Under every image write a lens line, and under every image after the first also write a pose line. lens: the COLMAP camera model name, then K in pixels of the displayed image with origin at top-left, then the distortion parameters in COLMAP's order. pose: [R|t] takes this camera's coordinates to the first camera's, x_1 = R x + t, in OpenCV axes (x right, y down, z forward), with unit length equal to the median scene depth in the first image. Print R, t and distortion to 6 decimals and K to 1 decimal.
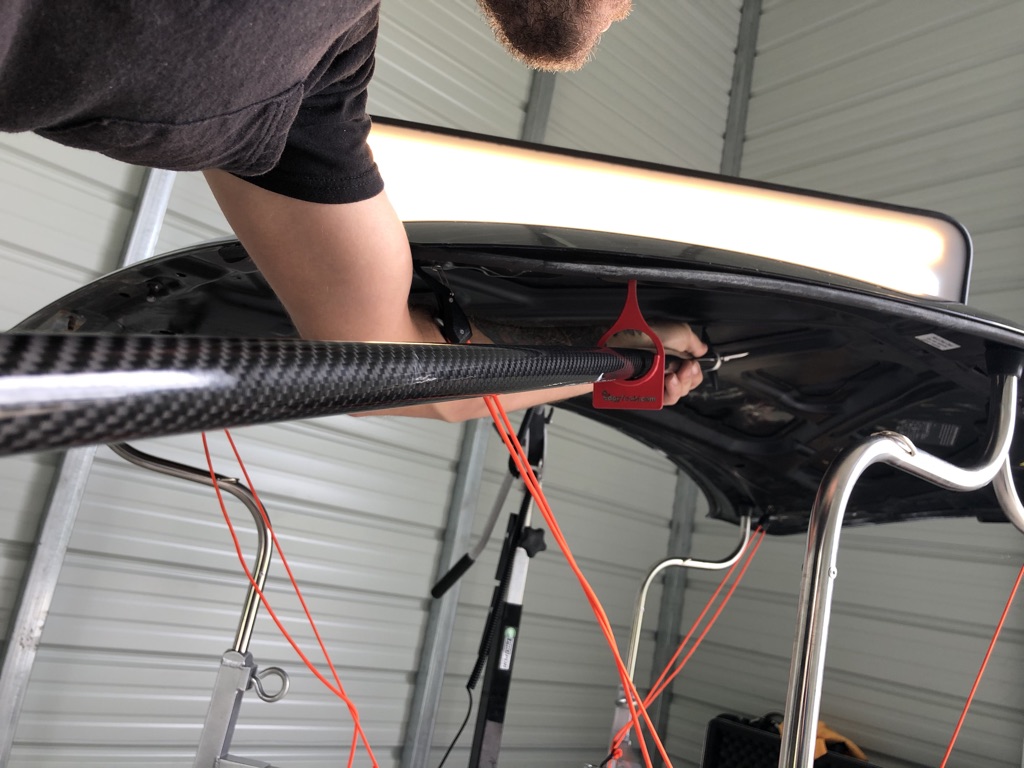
lens RADIAL K [[824.8, 0, 514.3], [0, 824.8, 382.1], [0, 0, 1]] dist [0.004449, 0.000900]
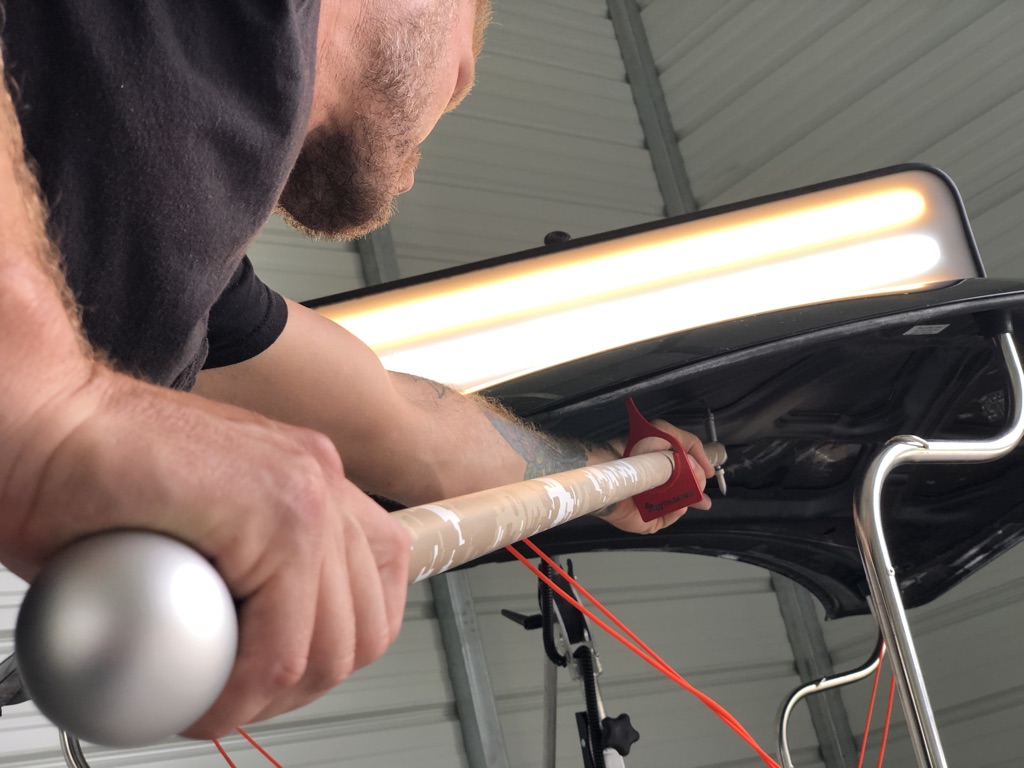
lens RADIAL K [[1515.5, 0, 553.8], [0, 1515.5, 385.2], [0, 0, 1]] dist [0.097657, 0.007792]
pose [[0.916970, -0.382662, 0.112858, -0.066442], [0.392322, 0.916265, -0.080881, -0.007080], [-0.072457, 0.118442, 0.990314, -0.392980]]
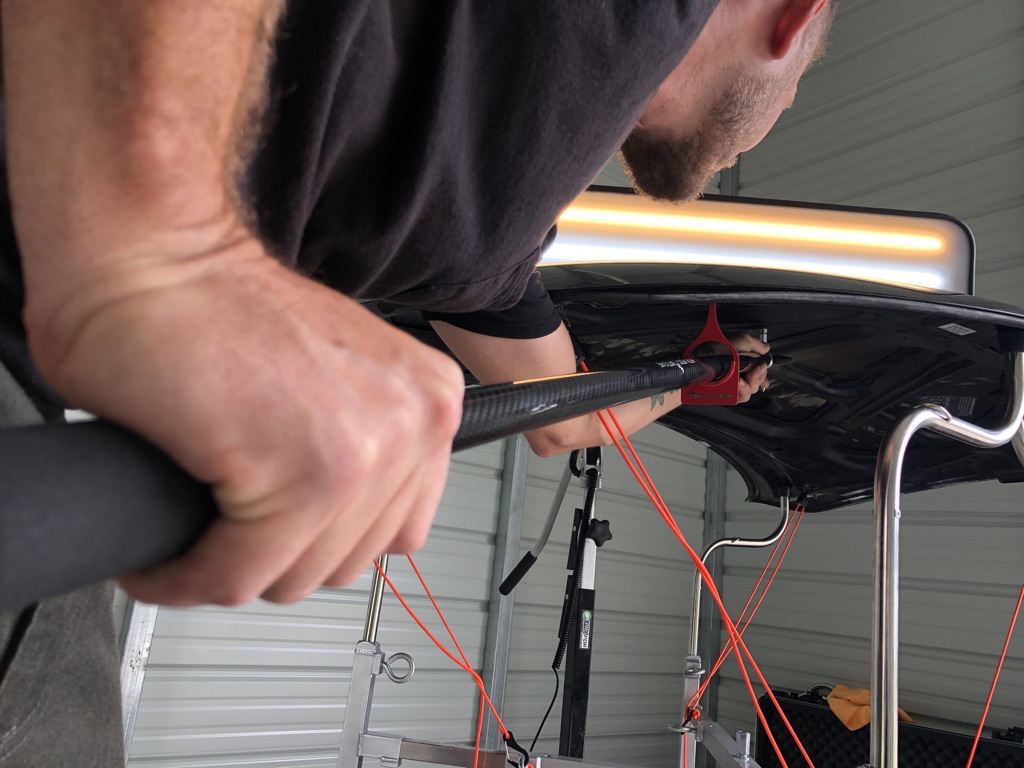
lens RADIAL K [[822.1, 0, 507.9], [0, 822.1, 376.8], [0, 0, 1]] dist [0.006028, 0.007455]
pose [[0.996660, -0.080781, -0.011979, -0.070996], [0.080544, 0.996568, -0.019083, -0.004166], [0.013479, 0.018054, 0.999746, -0.115759]]
